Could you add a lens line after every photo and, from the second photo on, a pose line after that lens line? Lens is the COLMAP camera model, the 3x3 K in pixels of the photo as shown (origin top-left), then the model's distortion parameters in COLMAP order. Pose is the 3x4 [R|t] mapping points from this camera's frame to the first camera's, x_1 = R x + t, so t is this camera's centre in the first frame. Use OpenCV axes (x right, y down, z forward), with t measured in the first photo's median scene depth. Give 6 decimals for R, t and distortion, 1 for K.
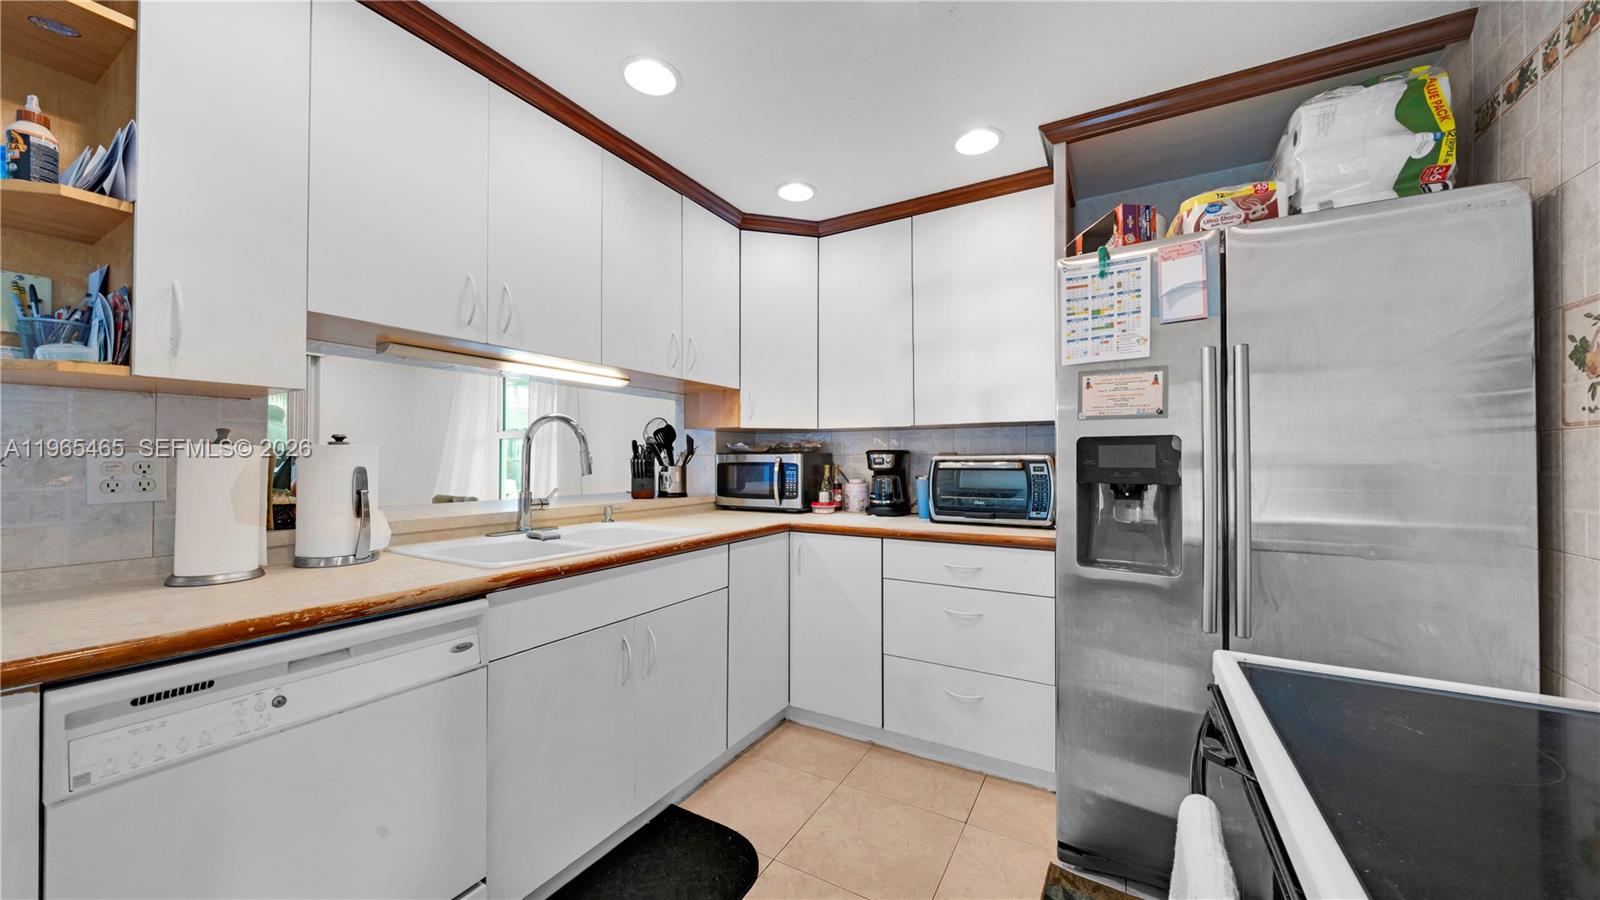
lens RADIAL K [[549.8, 0, 865.8], [0, 549.8, 450.6], [0, 0, 1]] dist [-0.017586, 0.000829]
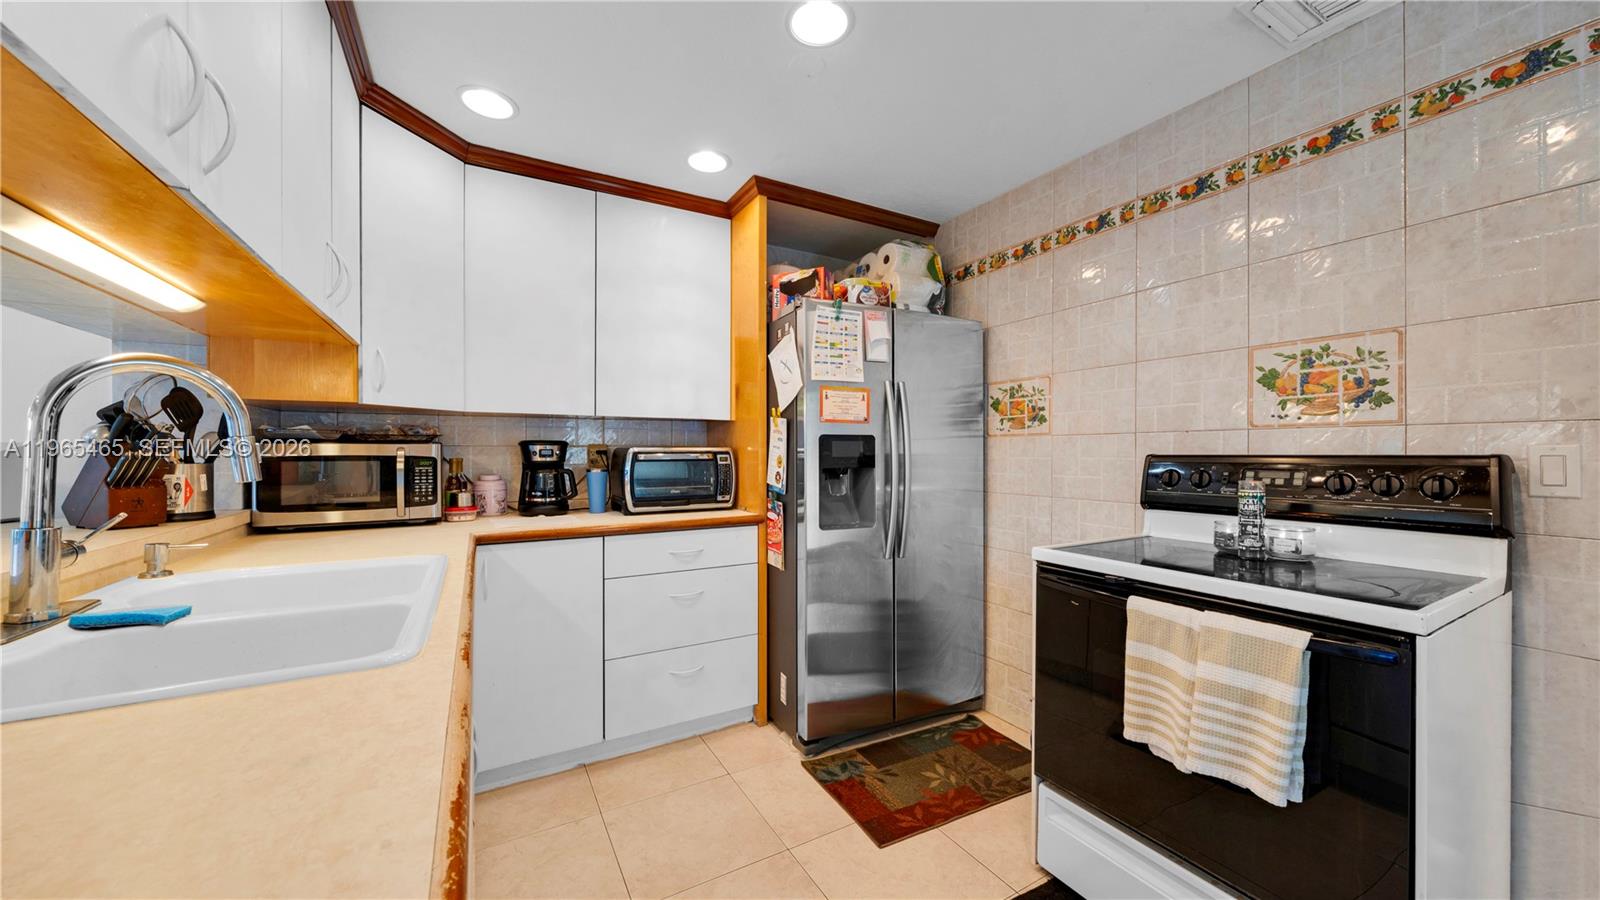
lens RADIAL K [[549.8, 0, 755.8], [0, 549.8, 450.6], [0, 0, 1]] dist [-0.017586, 0.000829]
pose [[0.551072, 0.001745, 0.834456, -0.637957], [-0.011285, 0.999922, 0.005362, 0.007621], [-0.834381, -0.012372, 0.551049, 0.296766]]
